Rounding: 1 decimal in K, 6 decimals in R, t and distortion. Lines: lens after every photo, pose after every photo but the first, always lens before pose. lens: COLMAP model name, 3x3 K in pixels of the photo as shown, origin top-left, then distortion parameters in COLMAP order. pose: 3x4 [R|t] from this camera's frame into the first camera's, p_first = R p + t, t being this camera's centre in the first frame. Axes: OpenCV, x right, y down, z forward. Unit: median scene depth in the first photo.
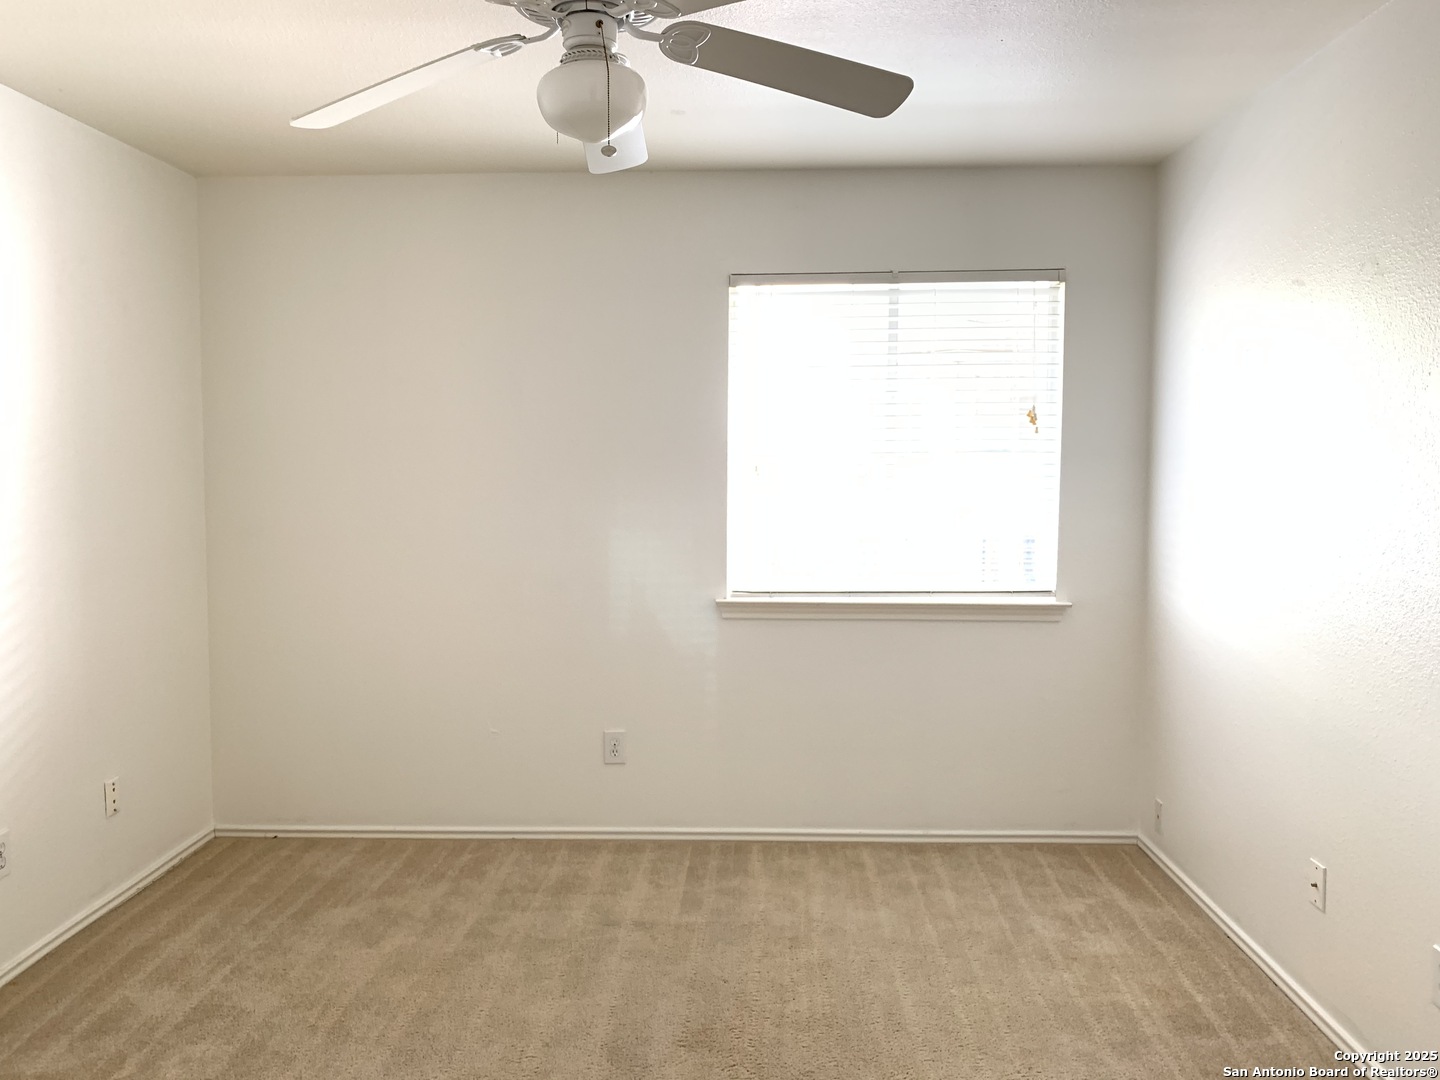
lens RADIAL K [[1104.0, 0, 717.6], [0, 1104.0, 542.5], [0, 0, 1]] dist [0.027503, -0.021116]
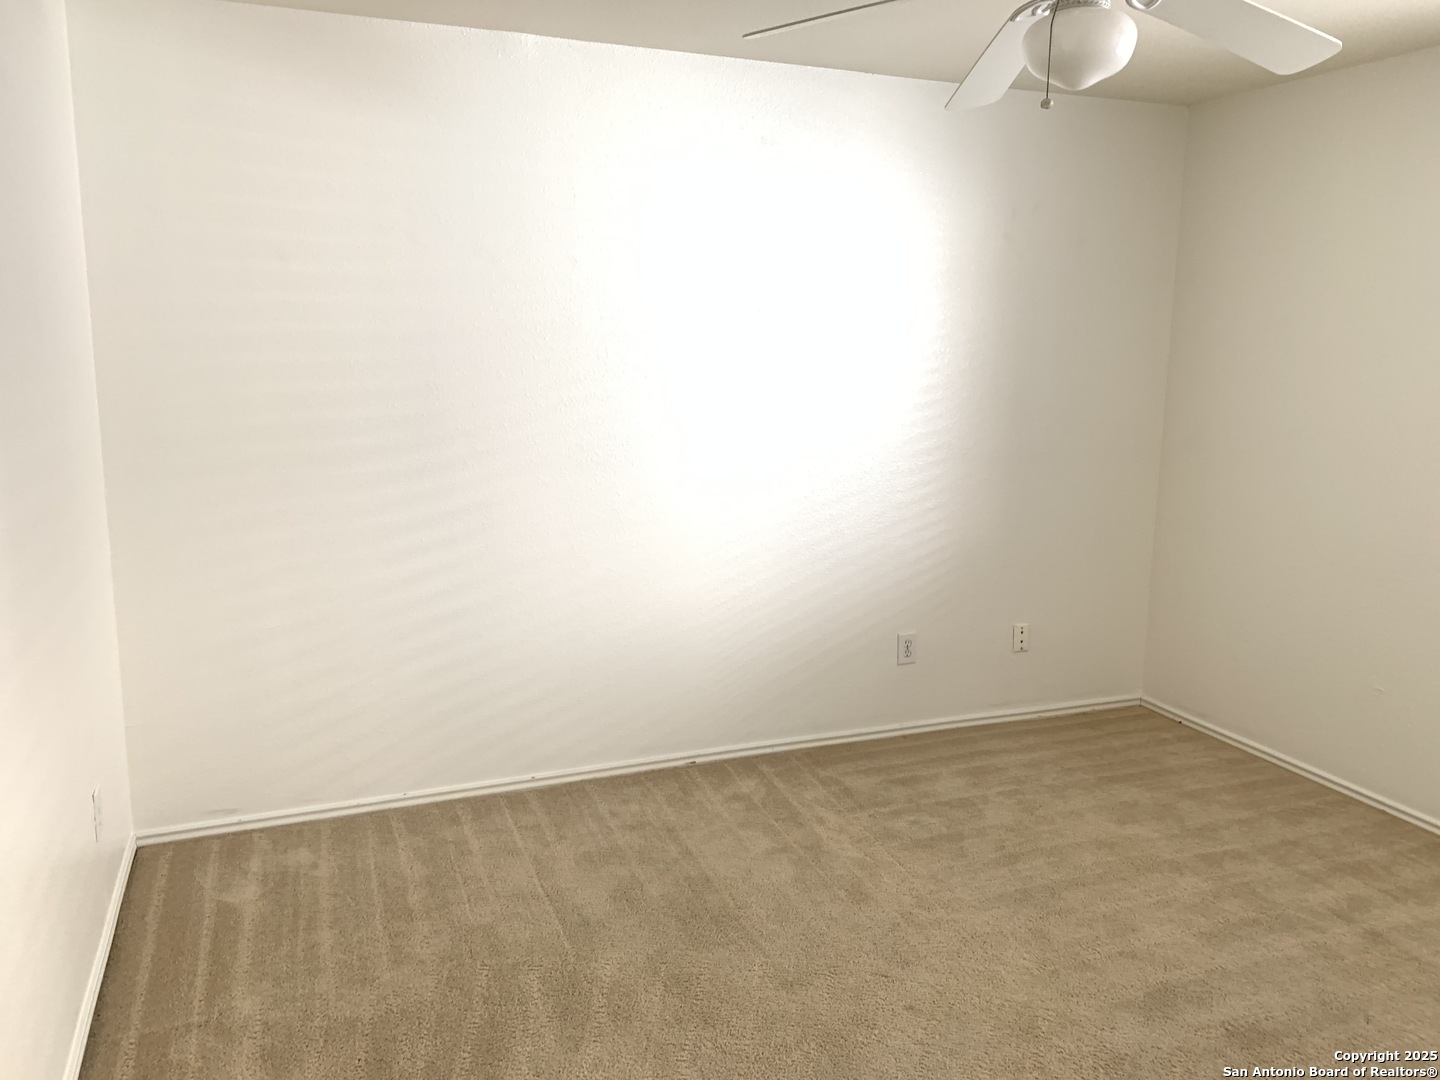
lens RADIAL K [[1104.0, 0, 717.3], [0, 1104.0, 538.7], [0, 0, 1]] dist [0.027503, -0.021116]
pose [[0.394617, 0.175209, -0.901986, 0.441382], [-0.083664, 0.984425, 0.154620, -0.049842], [0.915029, 0.014448, 0.403130, 0.168721]]
